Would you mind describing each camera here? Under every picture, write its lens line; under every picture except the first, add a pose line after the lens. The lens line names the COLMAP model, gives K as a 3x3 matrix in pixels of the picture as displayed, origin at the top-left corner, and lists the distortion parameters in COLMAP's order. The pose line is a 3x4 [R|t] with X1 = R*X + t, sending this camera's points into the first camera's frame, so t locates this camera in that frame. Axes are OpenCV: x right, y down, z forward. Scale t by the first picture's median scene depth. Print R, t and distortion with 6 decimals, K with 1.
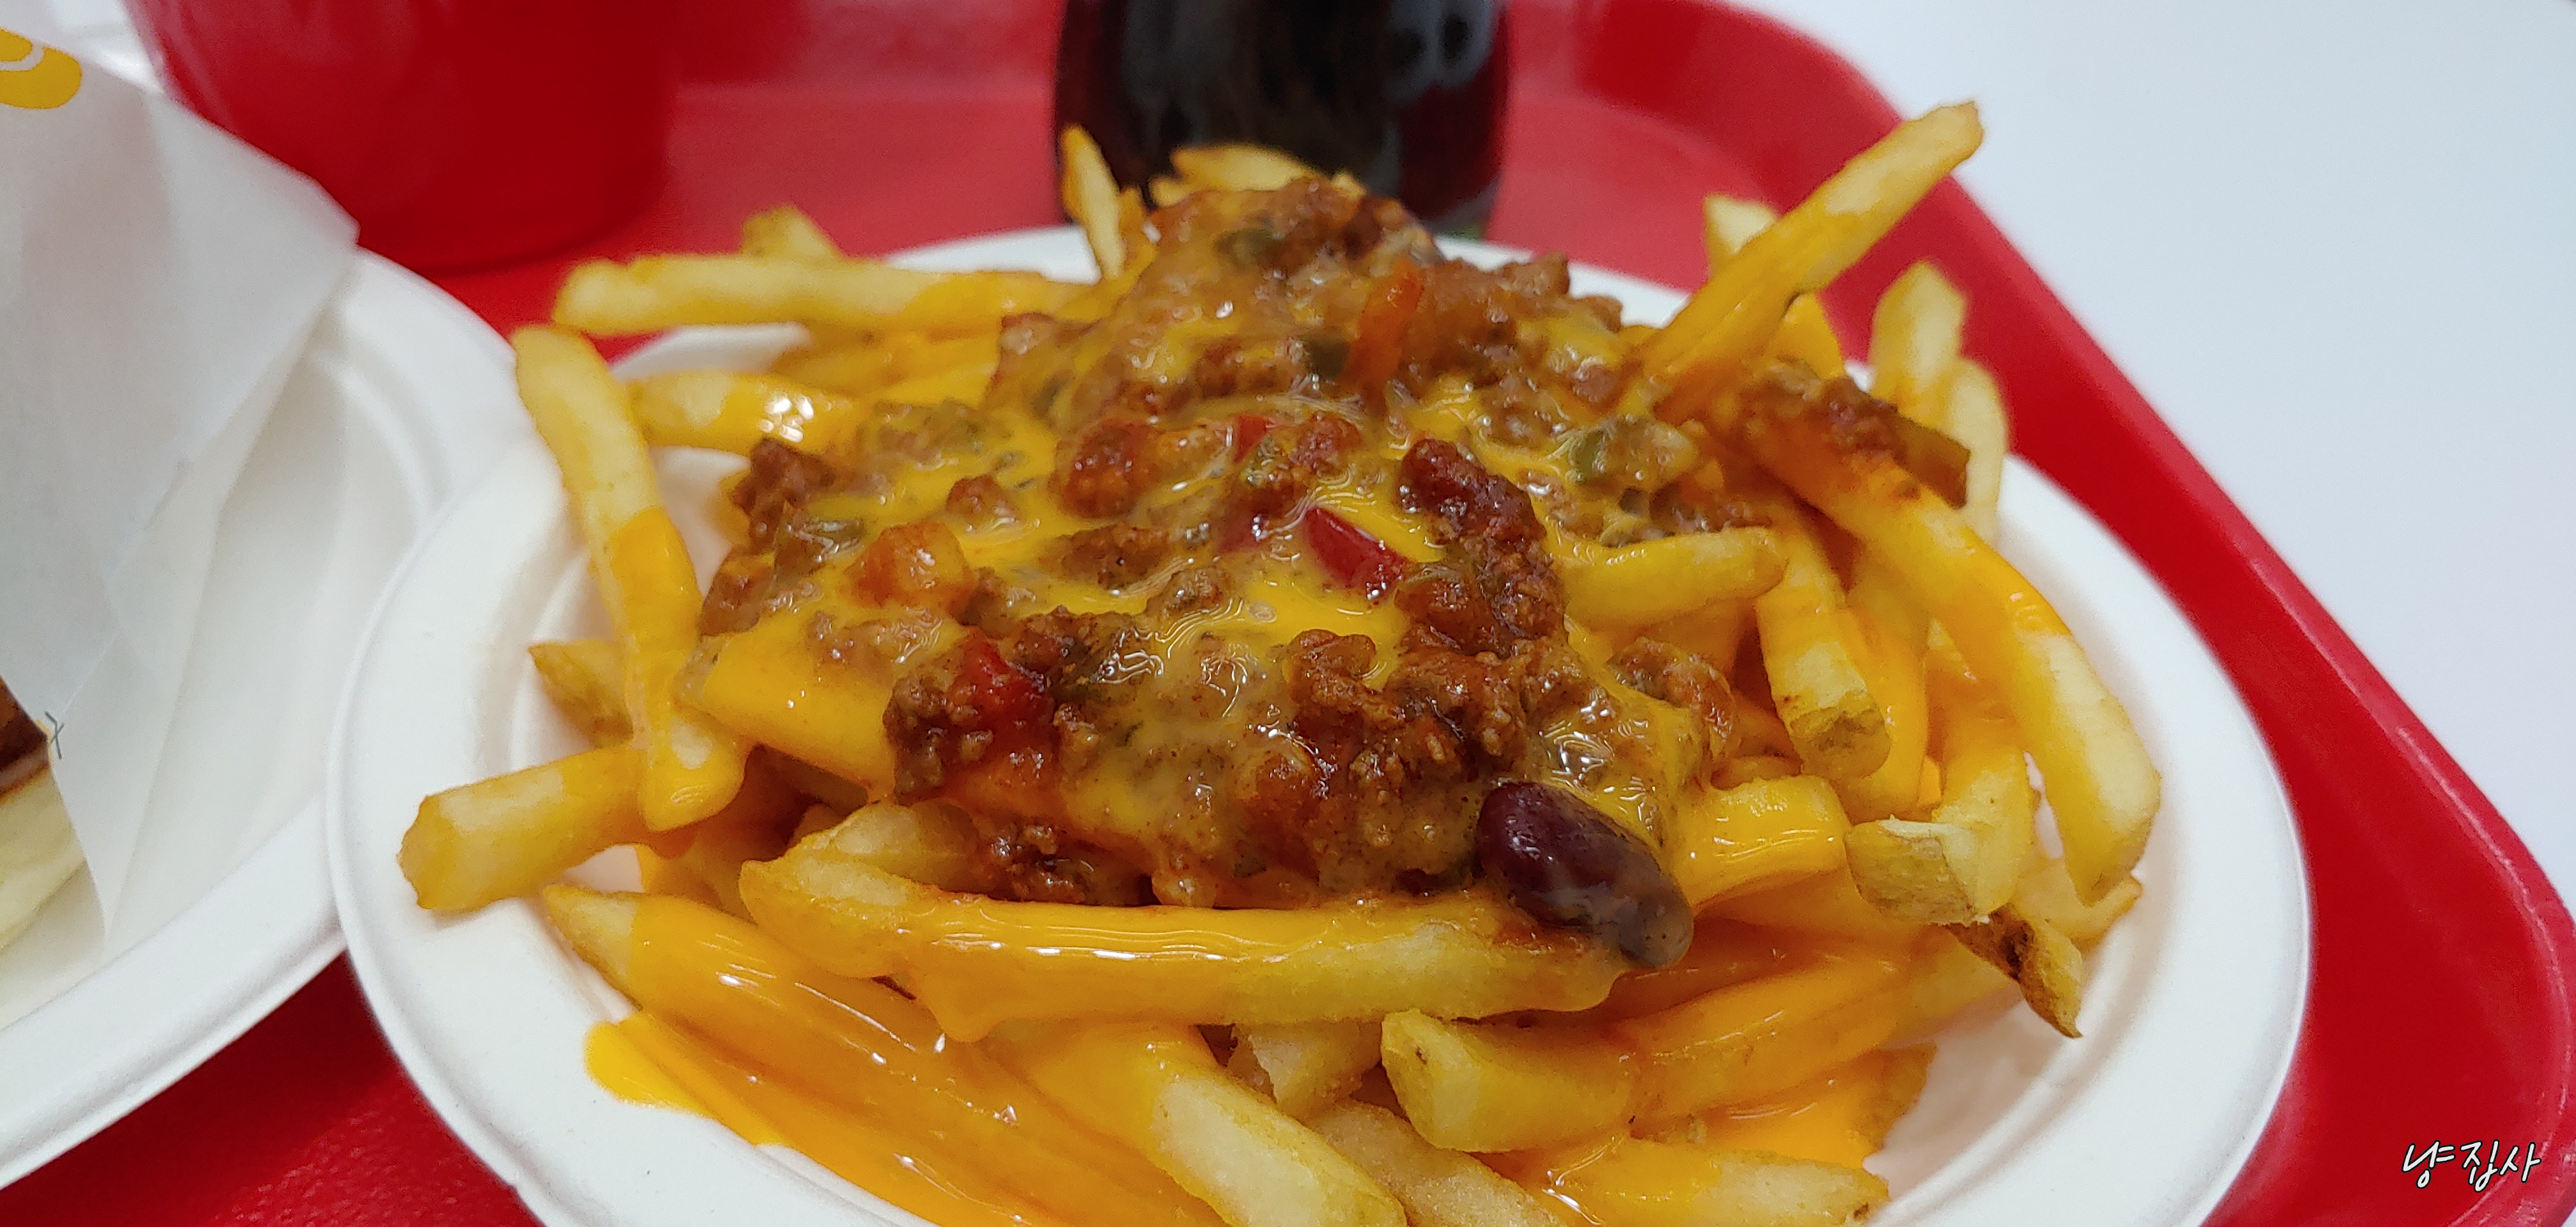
lens RADIAL K [[2033.7, 0, 1288.0], [0, 2033.7, 613.5], [0, 0, 1]] dist [0.052414, -0.002473]
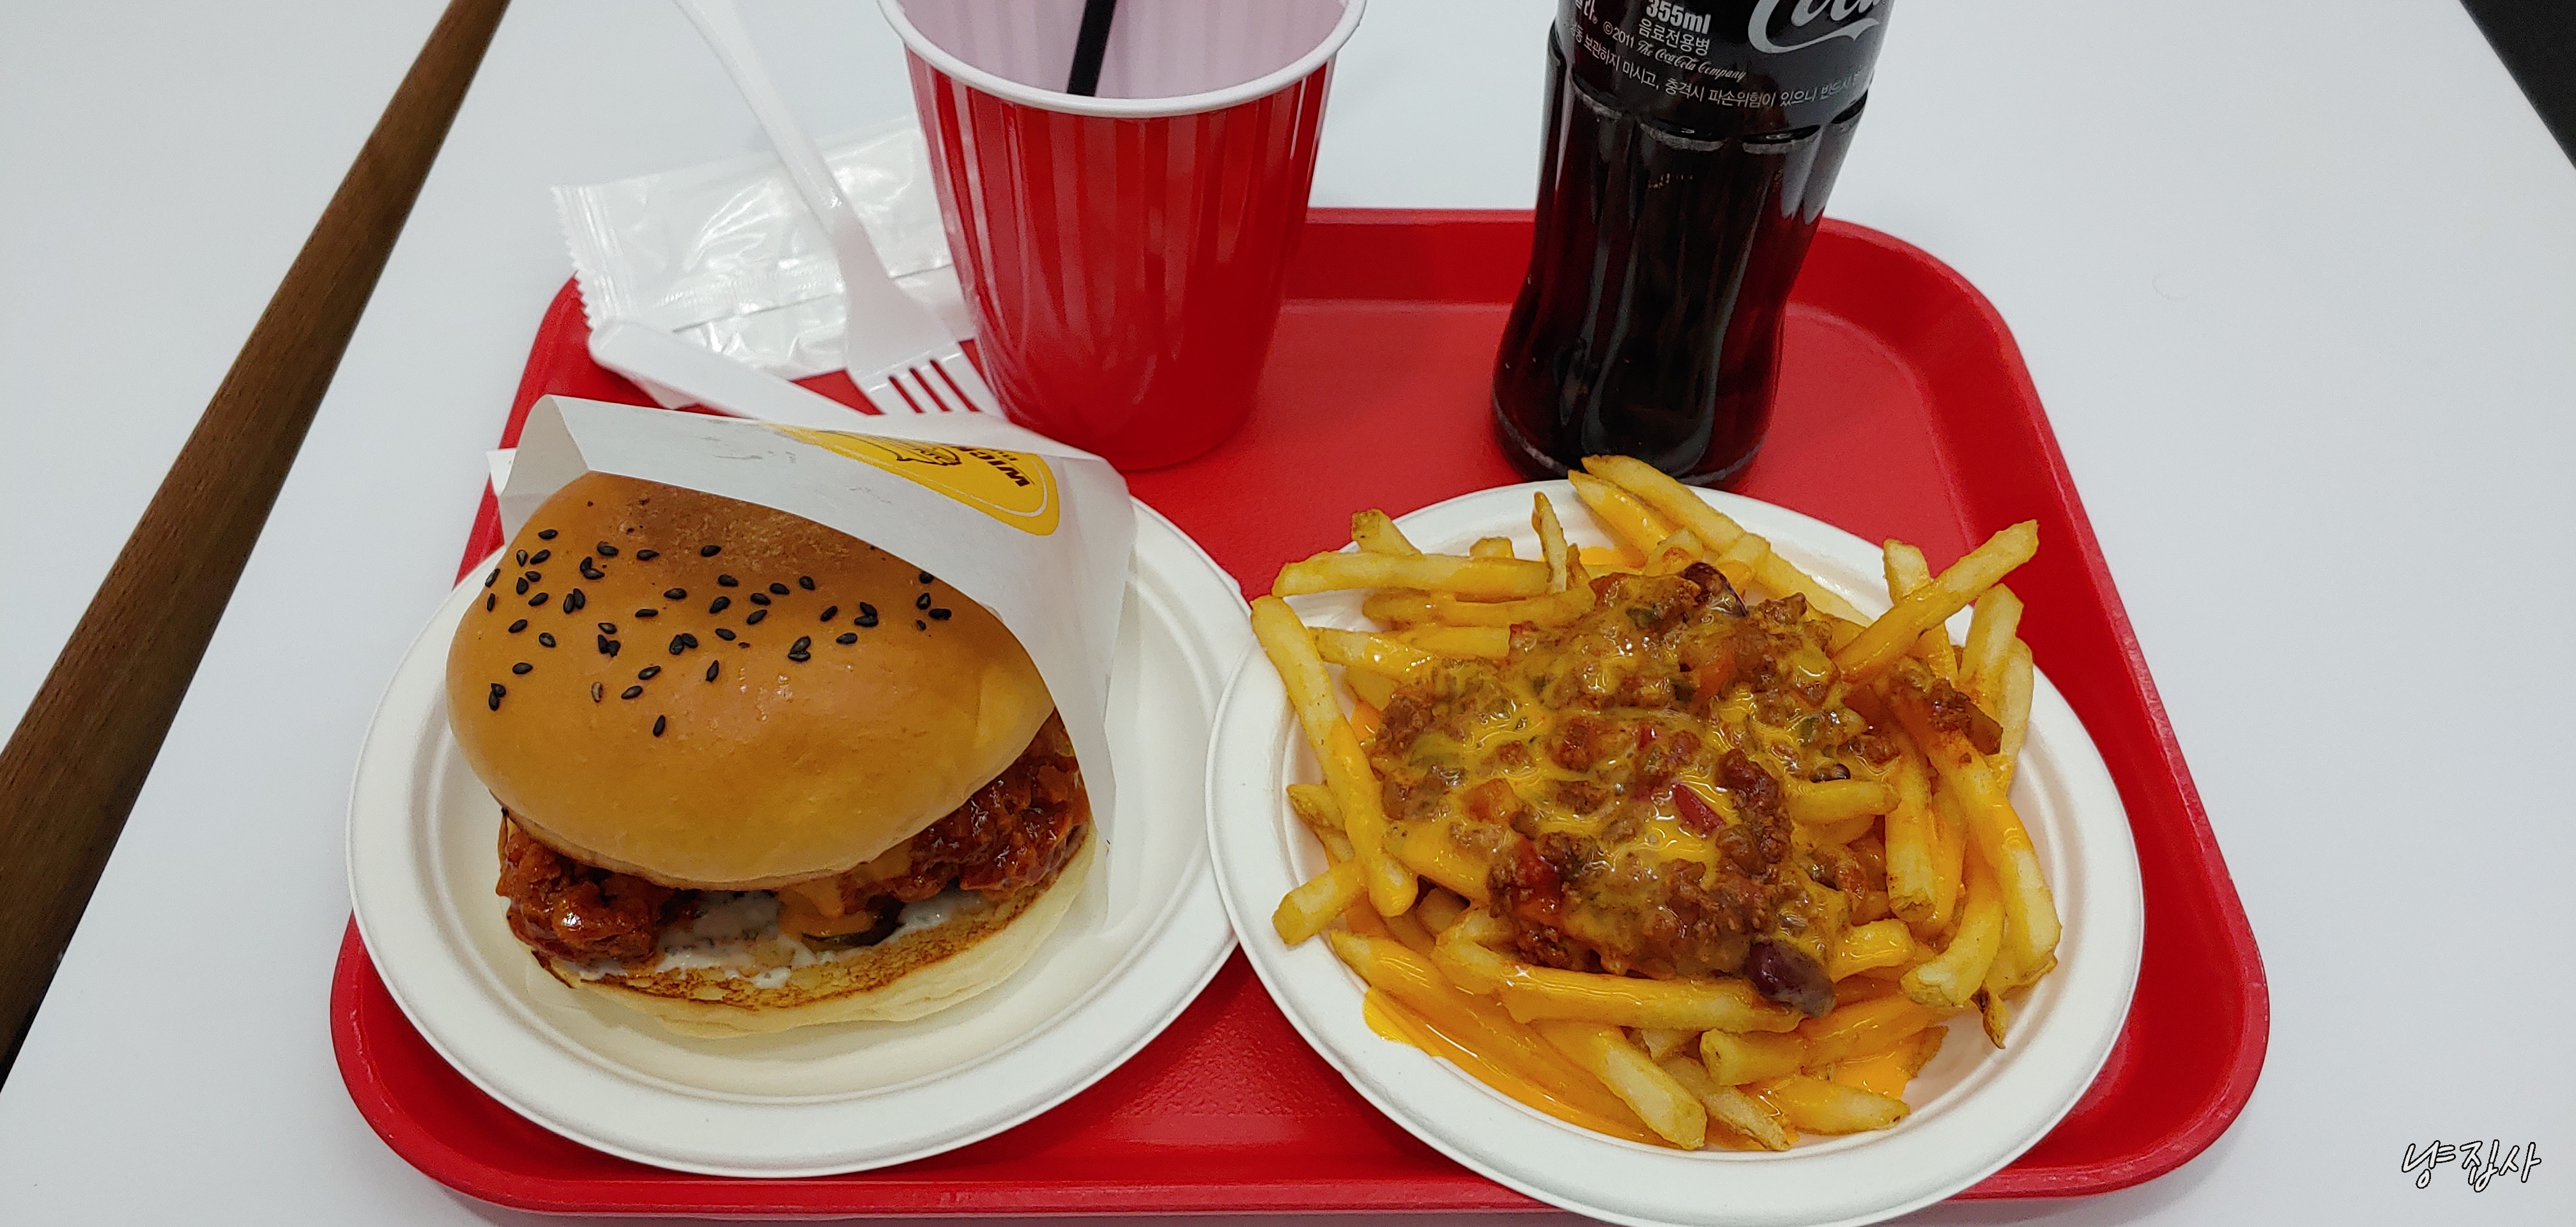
lens RADIAL K [[2033.7, 0, 1288.0], [0, 2033.7, 613.5], [0, 0, 1]] dist [0.052414, -0.002473]
pose [[0.995424, 0.055383, -0.077867, -0.254150], [-0.038242, 0.977694, 0.206523, -0.697181], [0.087568, -0.202600, 0.975338, -1.181785]]
